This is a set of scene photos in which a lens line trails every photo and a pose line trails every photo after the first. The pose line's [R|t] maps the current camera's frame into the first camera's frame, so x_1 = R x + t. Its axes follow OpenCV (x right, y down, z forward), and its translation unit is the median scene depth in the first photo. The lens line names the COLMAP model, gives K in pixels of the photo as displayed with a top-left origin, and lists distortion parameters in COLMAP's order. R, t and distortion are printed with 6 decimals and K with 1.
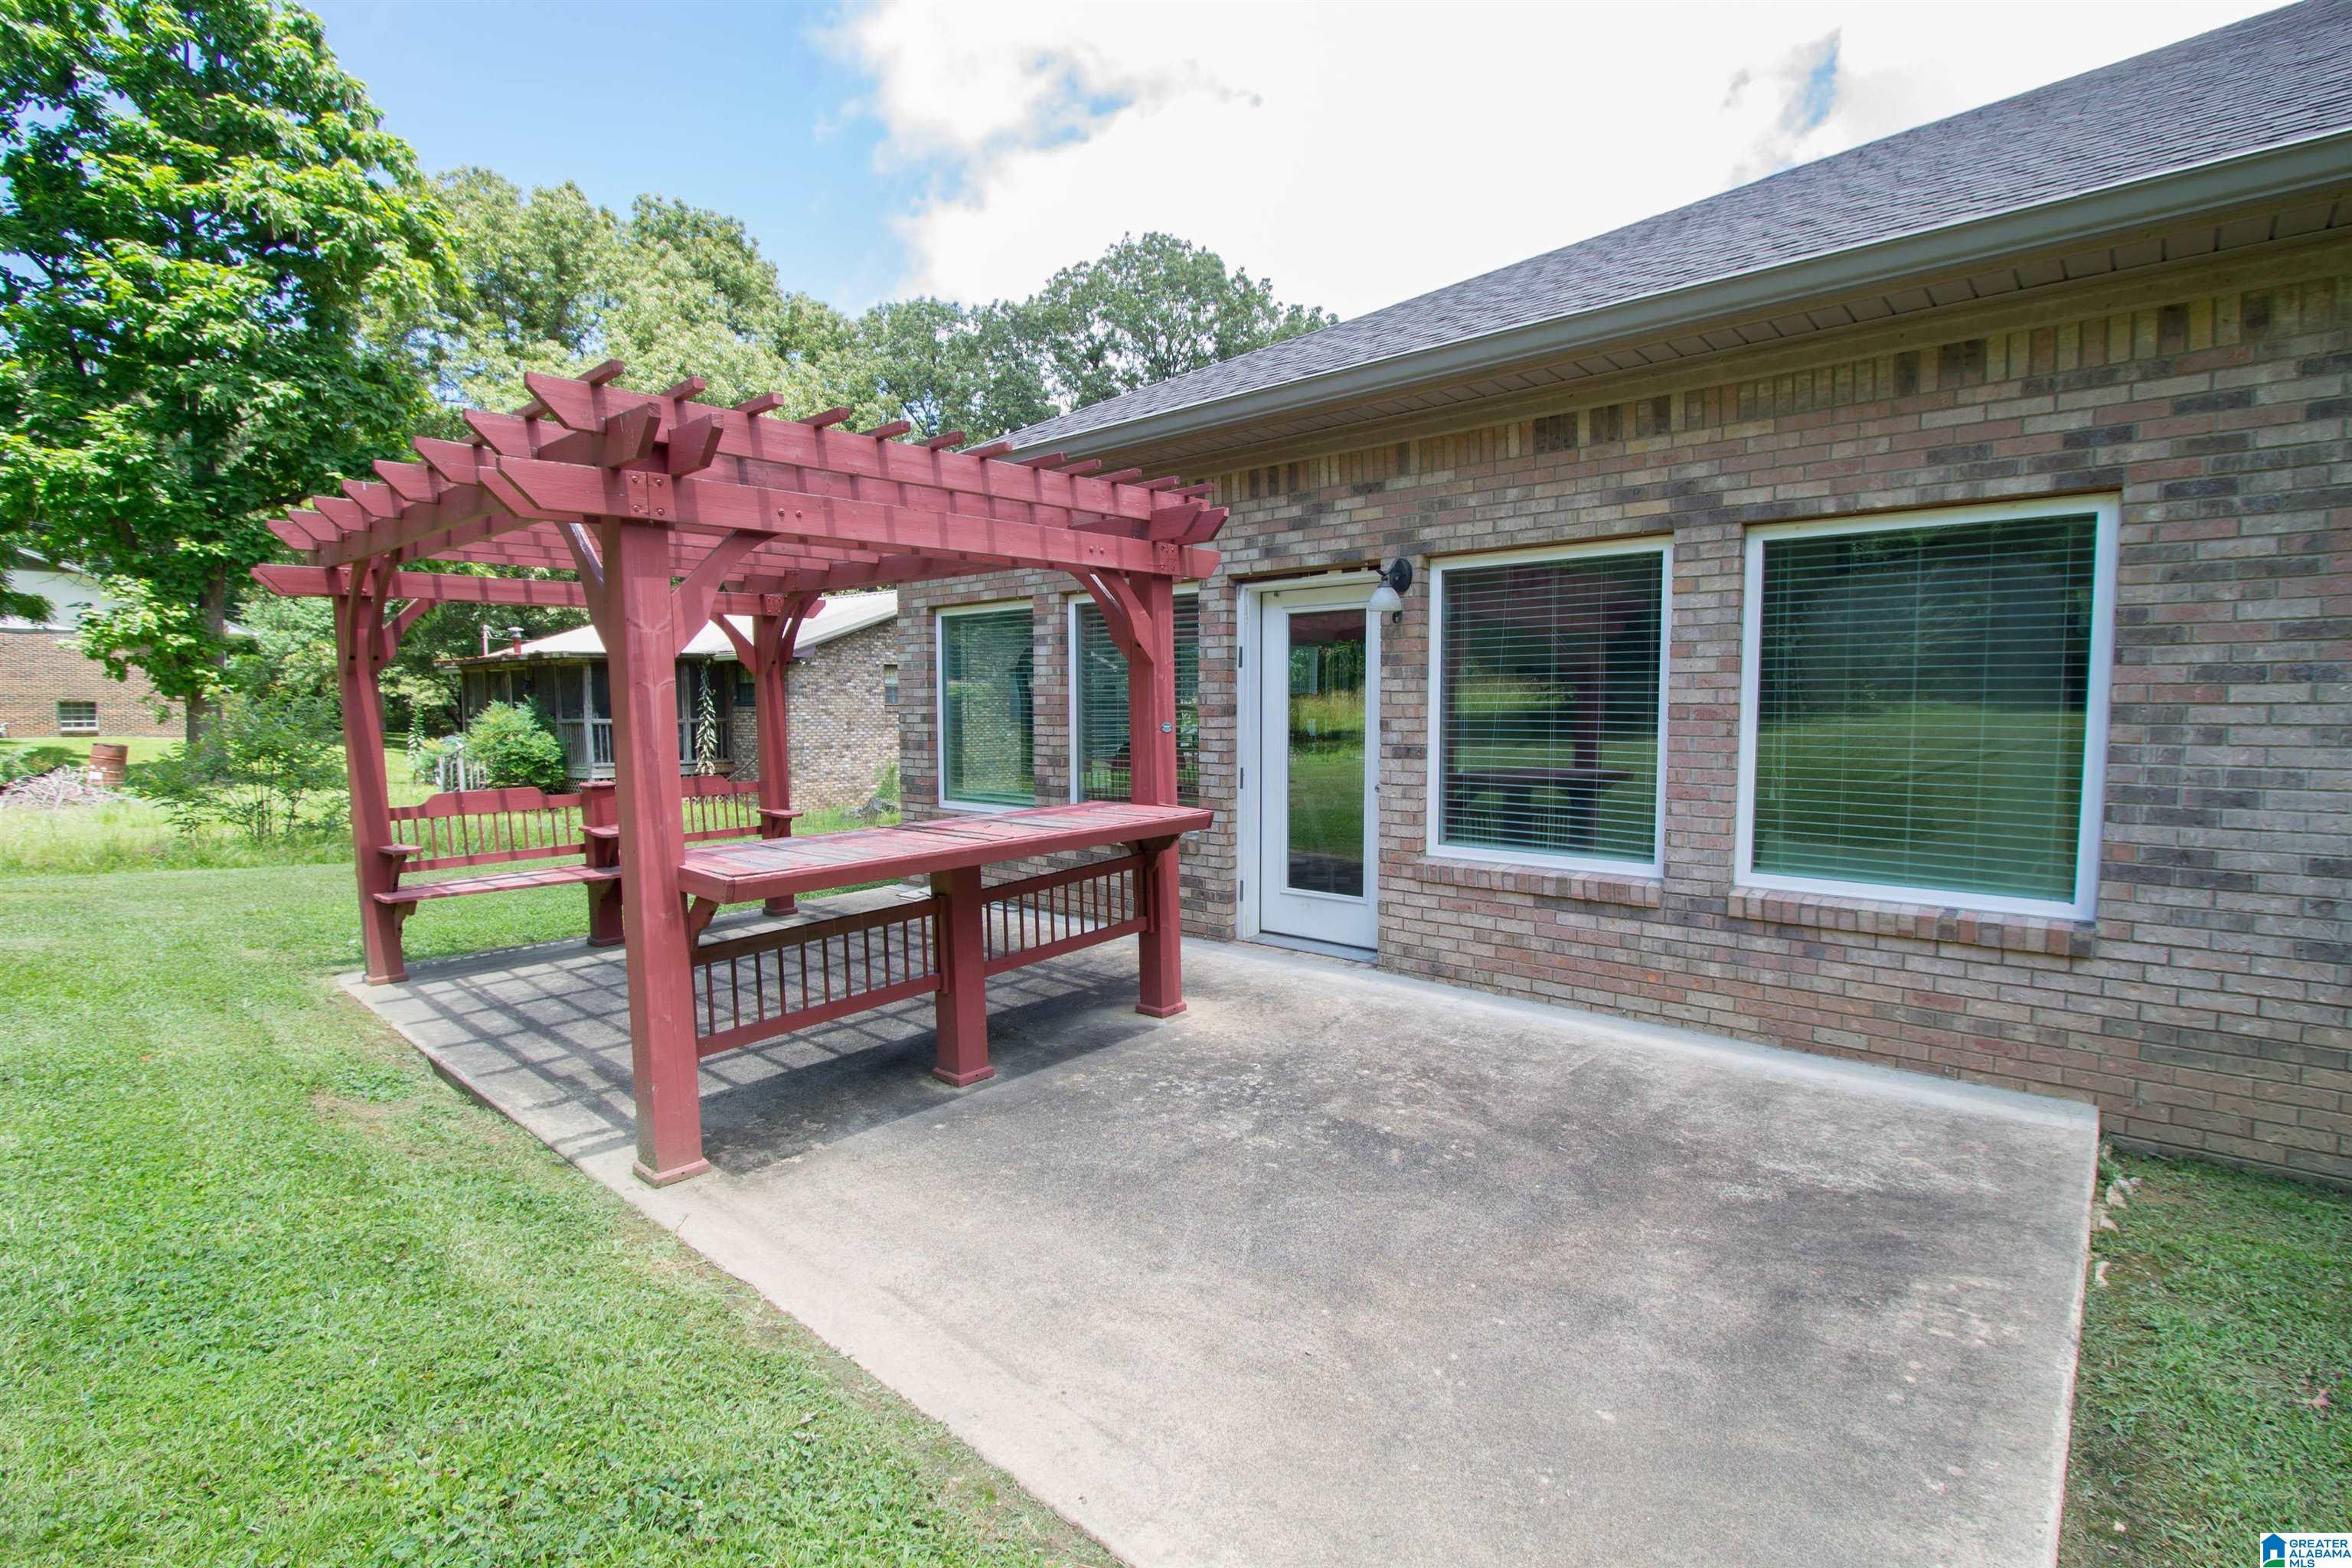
lens RADIAL K [[1098.9, 0, 1187.0], [0, 1098.9, 785.2], [0, 0, 1]] dist [-0.015293, 0.001813]
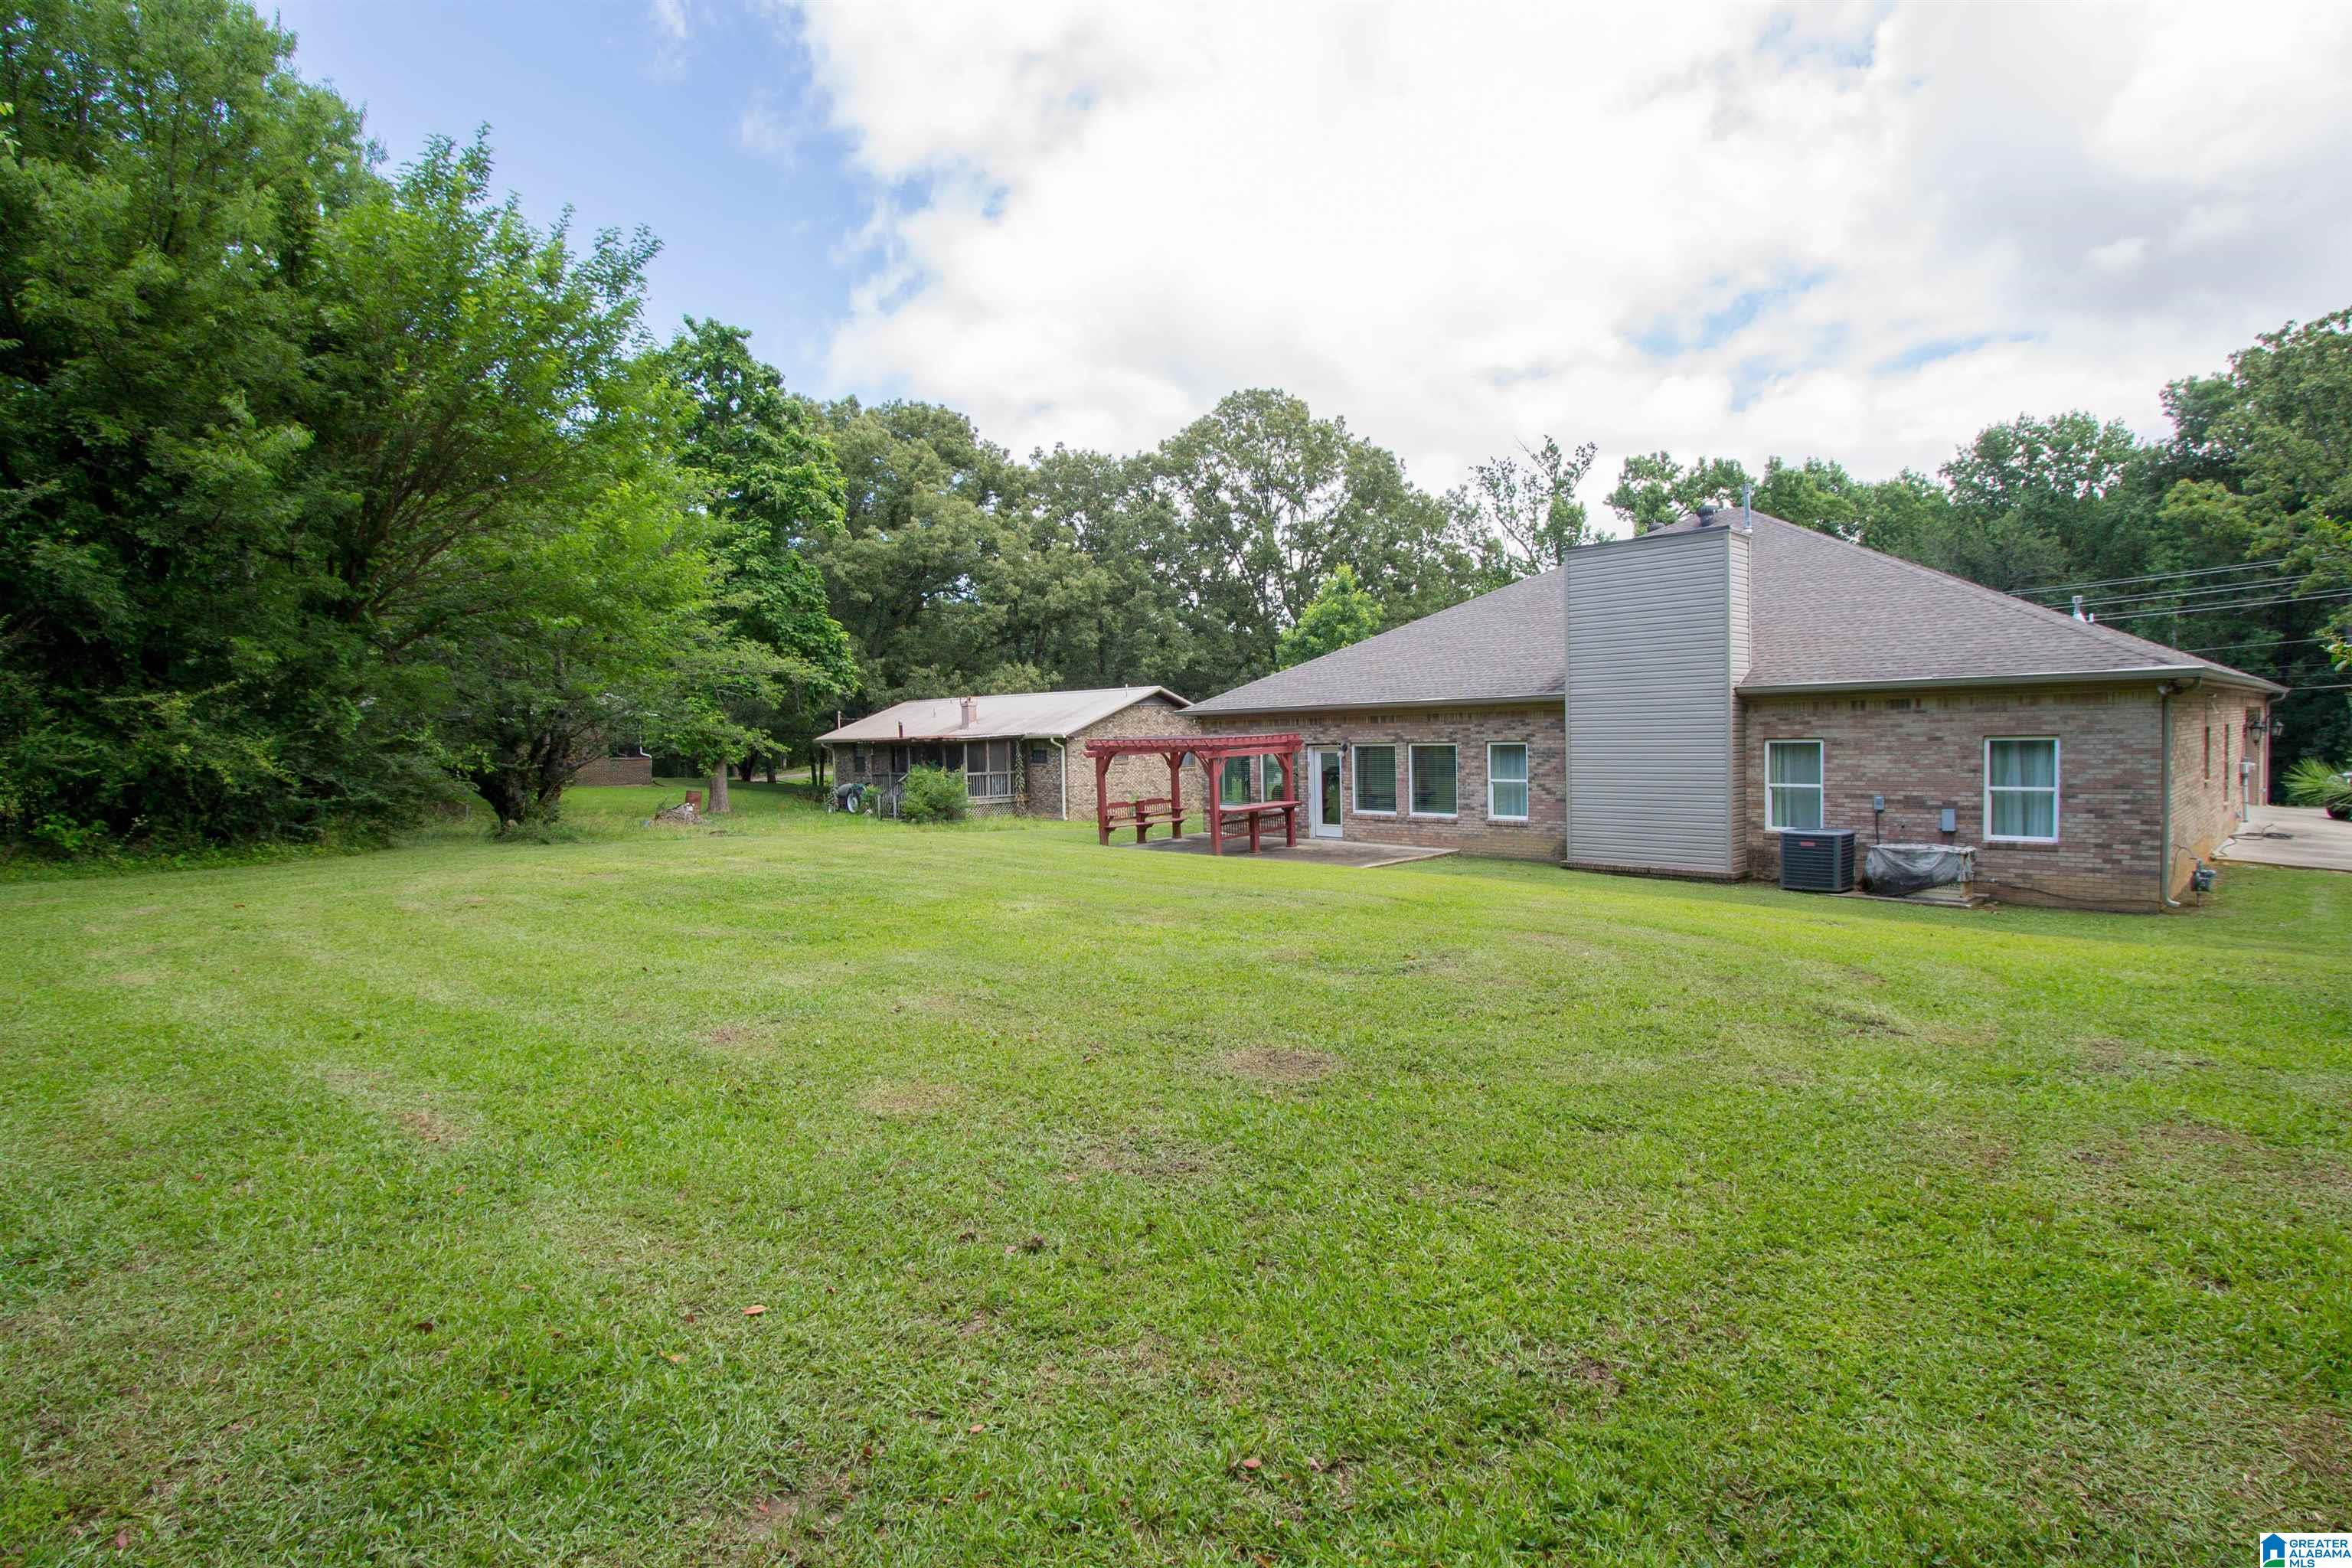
lens RADIAL K [[1098.9, 0, 1164.8], [0, 1098.9, 778.0], [0, 0, 1]] dist [-0.015293, 0.001813]
pose [[0.993895, -0.021939, -0.108125, -0.055485], [0.018664, 0.999339, -0.031204, 0.060658], [0.108738, 0.028996, 0.993647, -4.124764]]
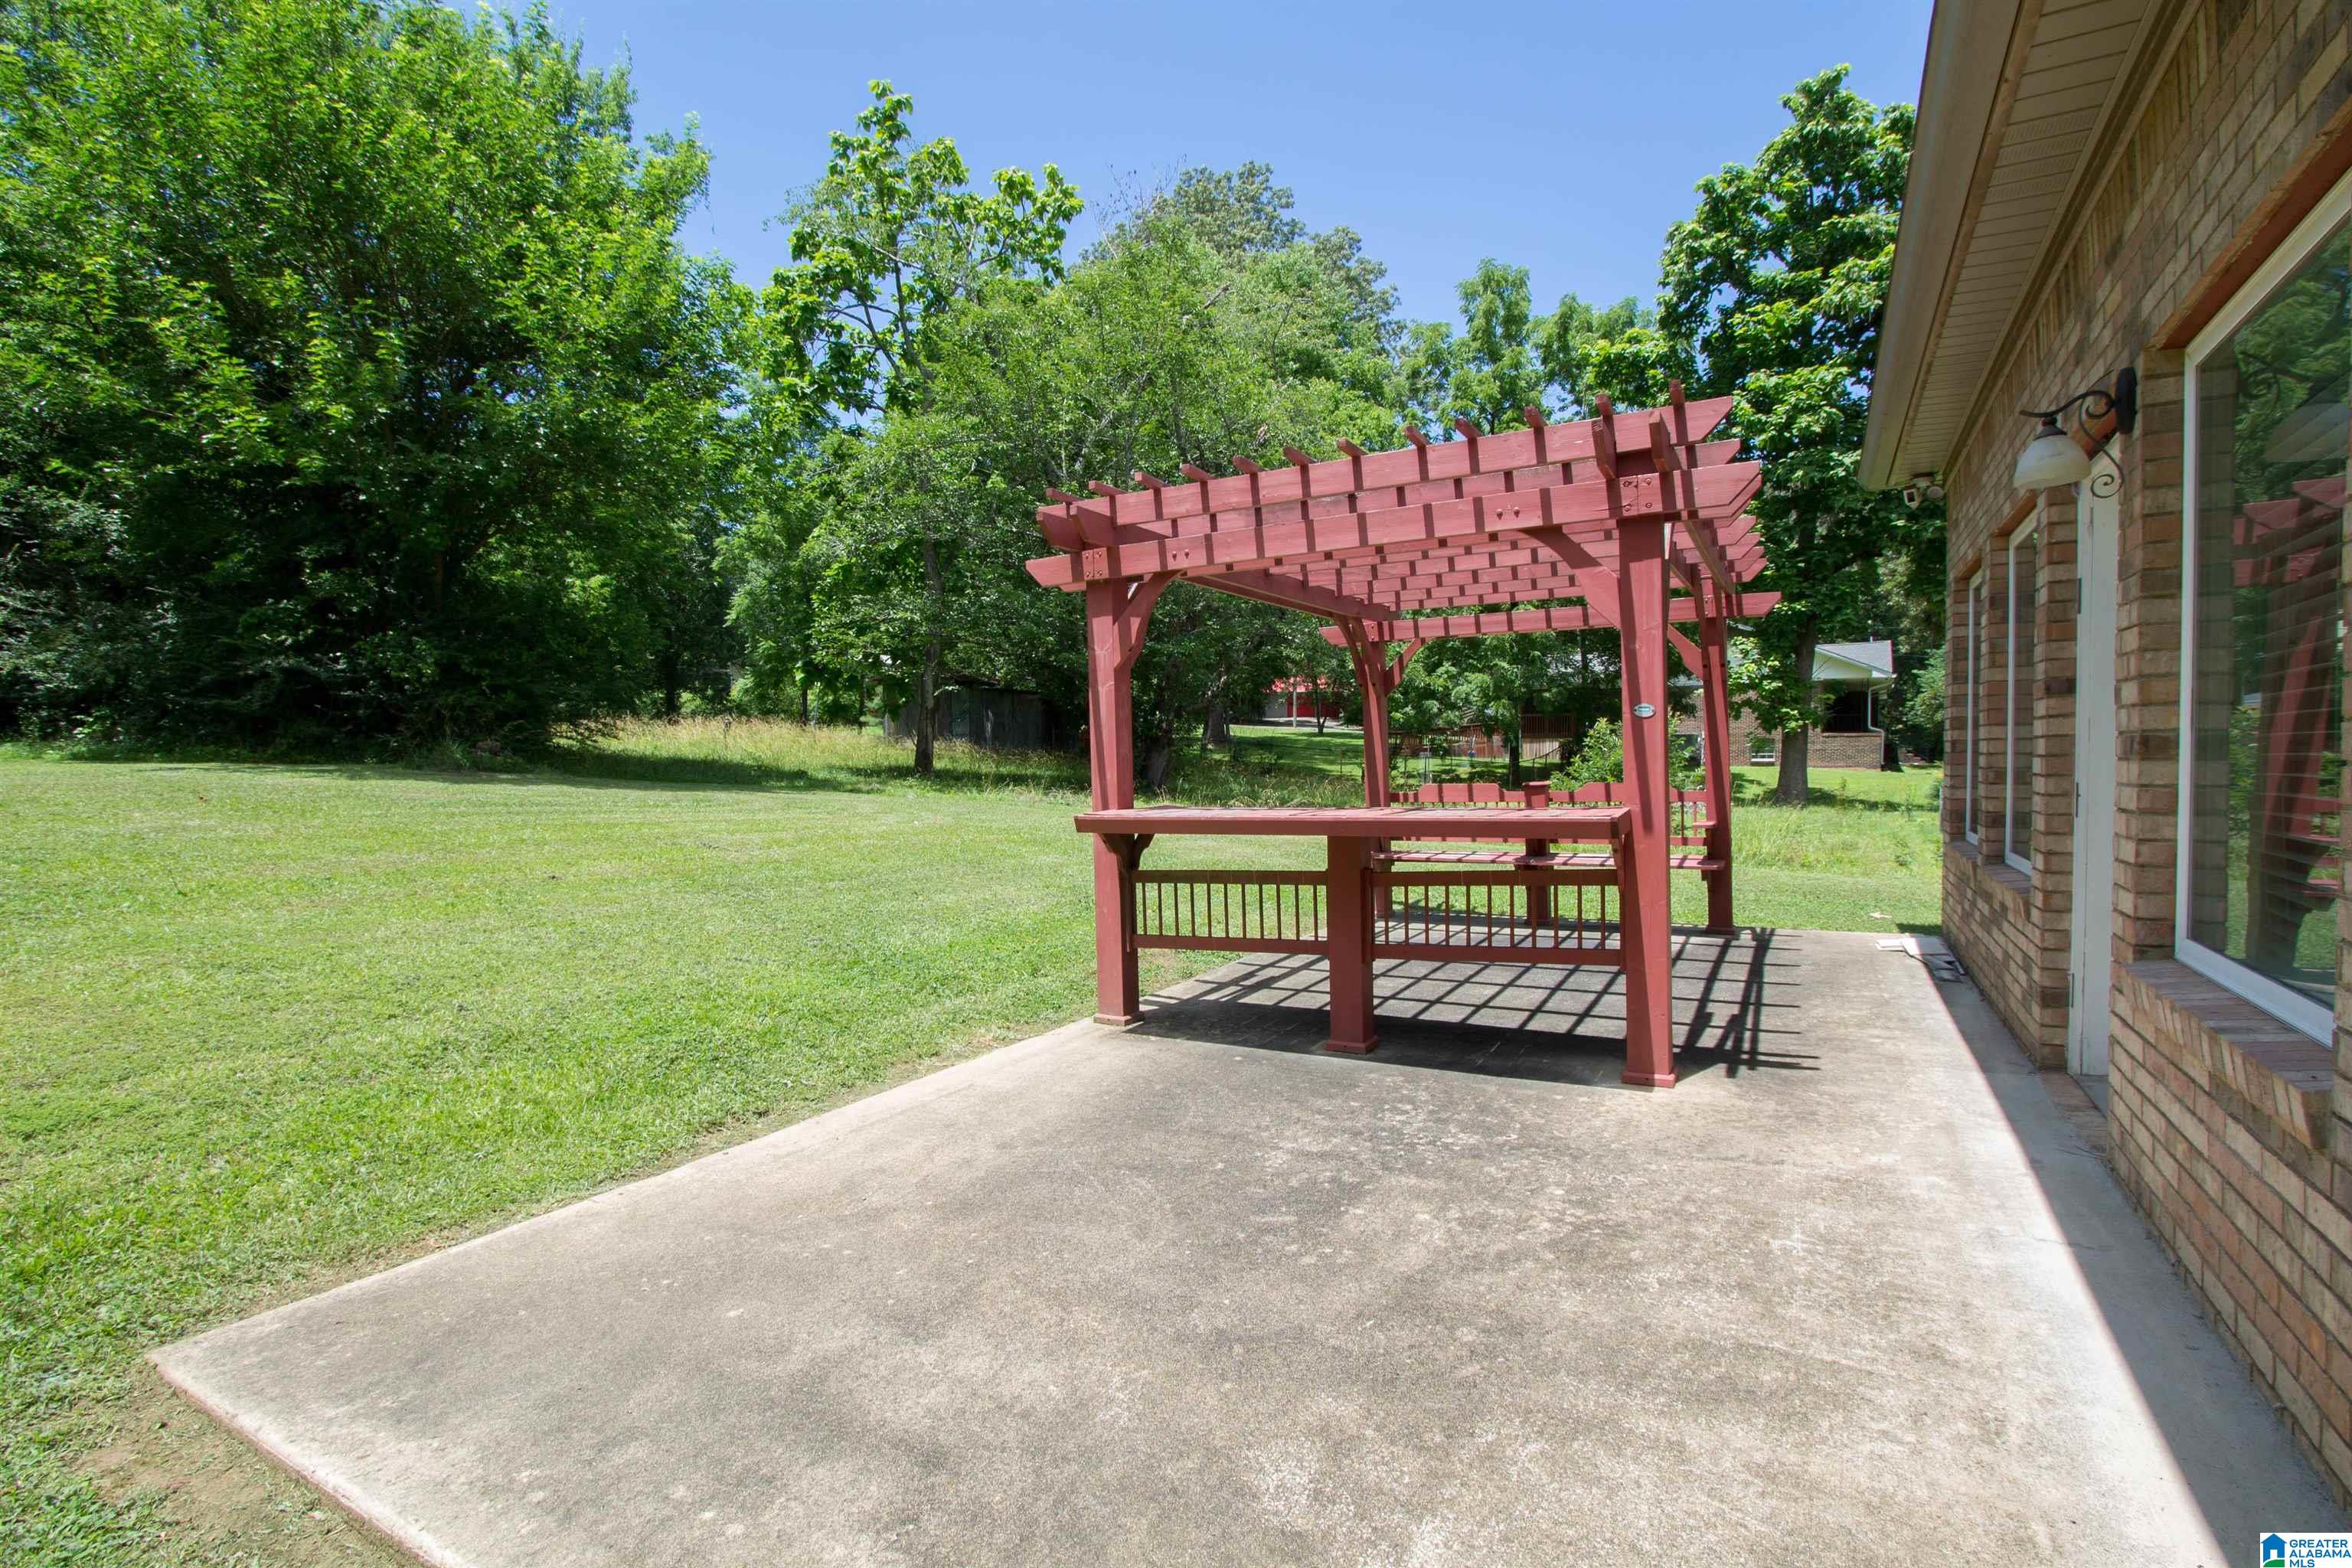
lens RADIAL K [[1098.9, 0, 1200.4], [0, 1098.9, 801.5], [0, 0, 1]] dist [-0.015293, 0.001813]
pose [[0.204382, 0.040371, -0.978058, 0.758549], [-0.060900, 0.997738, 0.028457, 0.009017], [0.976995, 0.053748, 0.206378, 0.603976]]
